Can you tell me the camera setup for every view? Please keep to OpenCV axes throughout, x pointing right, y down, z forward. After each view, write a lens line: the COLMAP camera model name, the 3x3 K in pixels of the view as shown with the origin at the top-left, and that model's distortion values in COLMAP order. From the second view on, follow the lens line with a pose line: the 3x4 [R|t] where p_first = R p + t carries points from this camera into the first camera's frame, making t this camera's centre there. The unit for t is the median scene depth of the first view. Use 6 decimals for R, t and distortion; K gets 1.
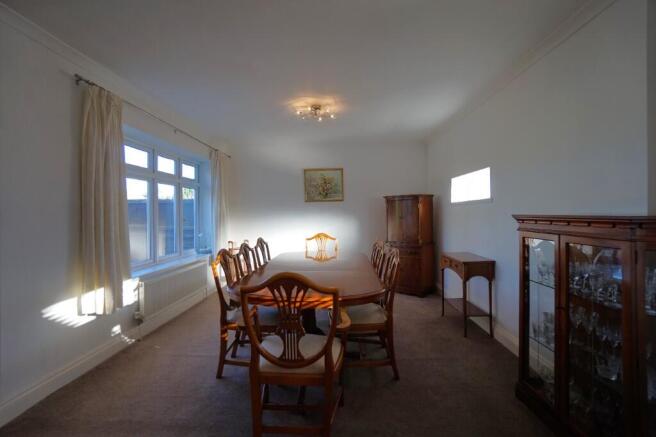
lens RADIAL K [[293.1, 0, 325.3], [0, 293.1, 213.3], [0, 0, 1]] dist [-0.049532, 0.022417]
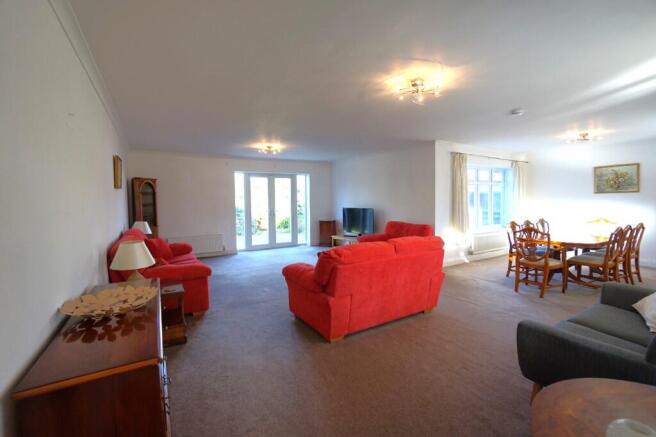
lens RADIAL K [[293.1, 0, 325.3], [0, 293.1, 213.3], [0, 0, 1]] dist [-0.049532, 0.022417]
pose [[0.555701, 0.039640, -0.830437, 0.407287], [0.008347, 0.998546, 0.053250, -0.037718], [0.831340, -0.036523, 0.554562, -0.837968]]
